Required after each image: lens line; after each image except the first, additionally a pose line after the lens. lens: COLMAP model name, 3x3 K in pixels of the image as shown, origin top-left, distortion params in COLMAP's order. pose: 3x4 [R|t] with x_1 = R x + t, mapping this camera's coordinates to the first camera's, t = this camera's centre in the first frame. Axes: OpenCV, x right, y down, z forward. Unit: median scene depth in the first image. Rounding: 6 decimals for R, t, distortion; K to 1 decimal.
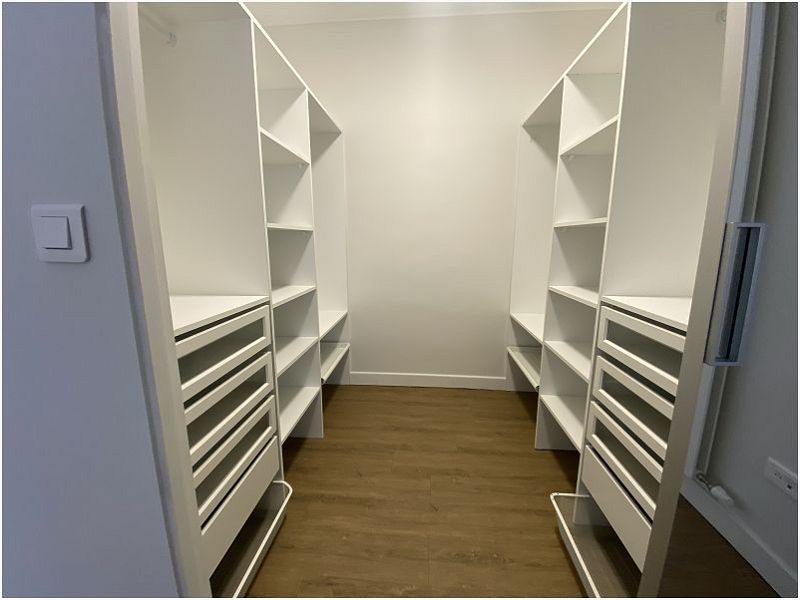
lens RADIAL K [[321.9, 0, 400.0], [0, 321.9, 300.0], [0, 0, 1]] dist [0.028930, -0.022996]
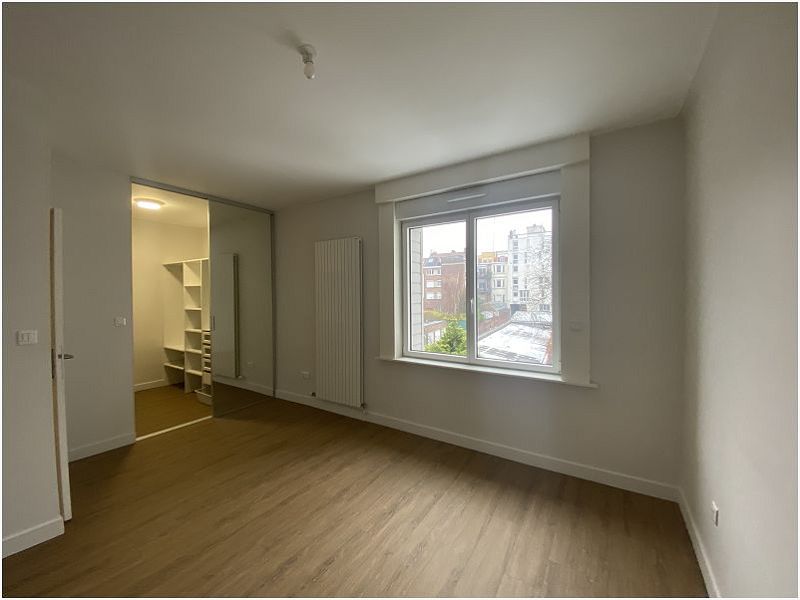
lens RADIAL K [[321.9, 0, 400.0], [0, 321.9, 300.0], [0, 0, 1]] dist [0.028930, -0.022996]
pose [[0.485308, -0.013930, 0.874232, -1.169666], [0.153912, 0.985621, -0.069735, 0.202736], [-0.860690, 0.168398, 0.480474, -2.145465]]
